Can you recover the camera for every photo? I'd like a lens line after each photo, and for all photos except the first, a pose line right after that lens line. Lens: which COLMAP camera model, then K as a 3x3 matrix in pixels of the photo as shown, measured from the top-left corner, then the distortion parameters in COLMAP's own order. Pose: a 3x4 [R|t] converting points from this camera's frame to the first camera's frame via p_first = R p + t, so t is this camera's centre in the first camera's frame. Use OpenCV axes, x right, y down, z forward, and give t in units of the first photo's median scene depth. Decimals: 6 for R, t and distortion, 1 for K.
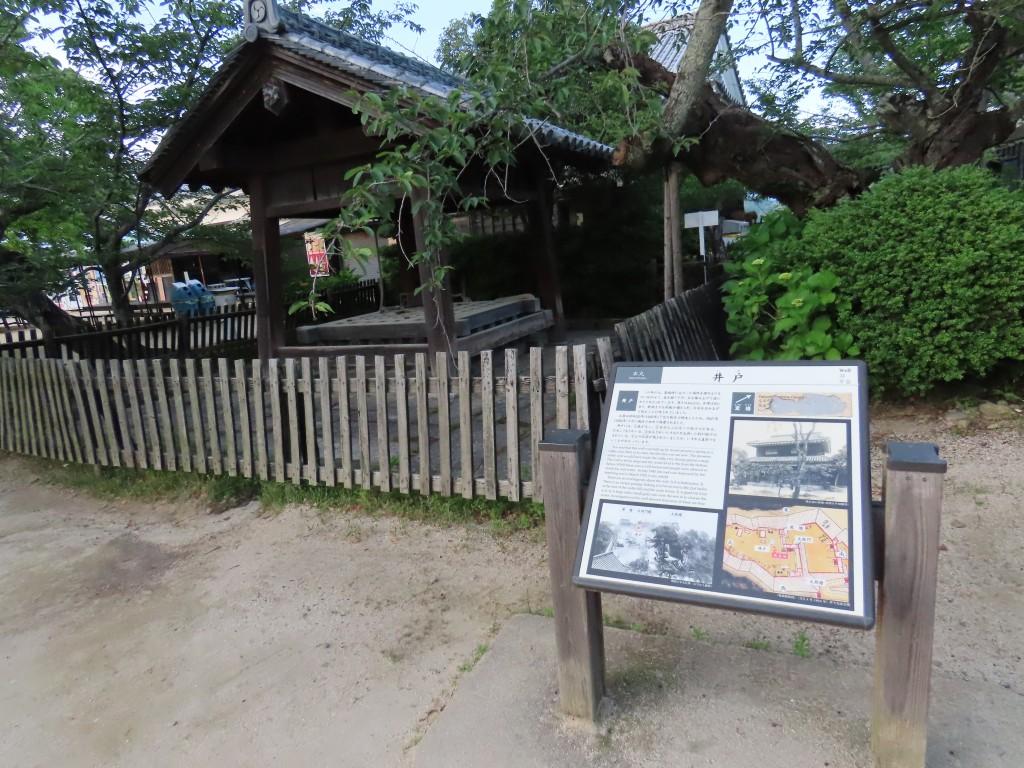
lens RADIAL K [[647.8, 0, 512.0], [0, 647.8, 384.0], [0, 0, 1]] dist [-0.006026, -0.000041]
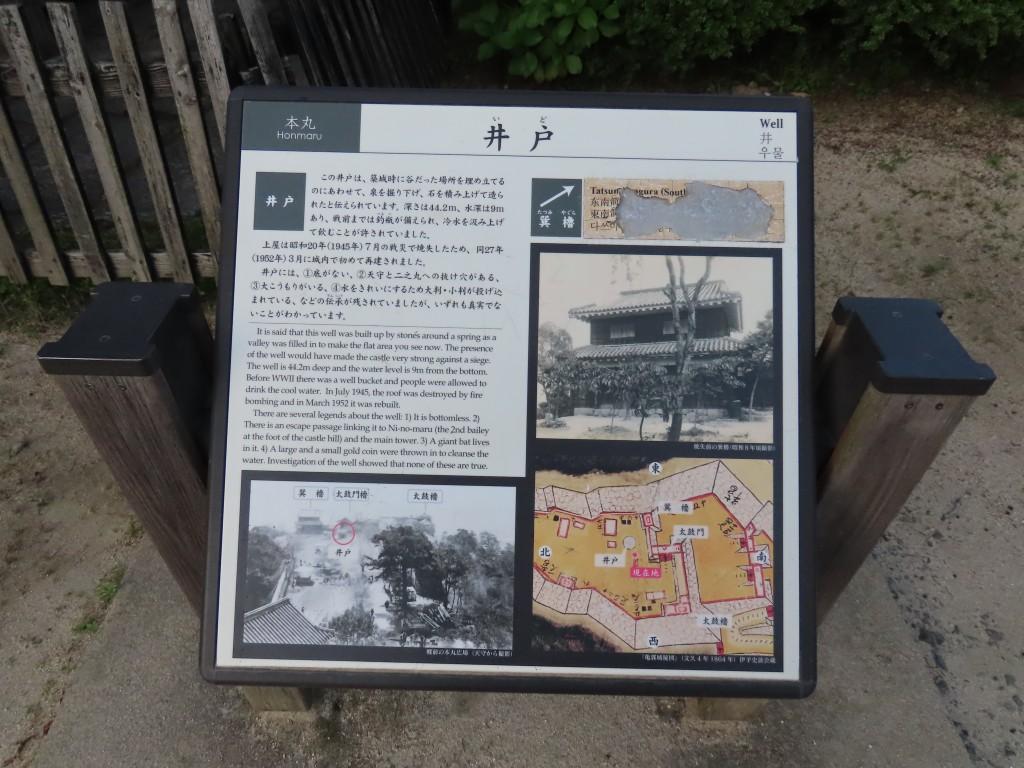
lens RADIAL K [[647.8, 0, 512.0], [0, 647.8, 384.0], [0, 0, 1]] dist [-0.006026, -0.000041]
pose [[0.909484, -0.190525, 0.369513, 0.159864], [-0.010516, 0.877982, 0.478579, -0.076467], [-0.415607, -0.439145, 0.796506, 0.659964]]
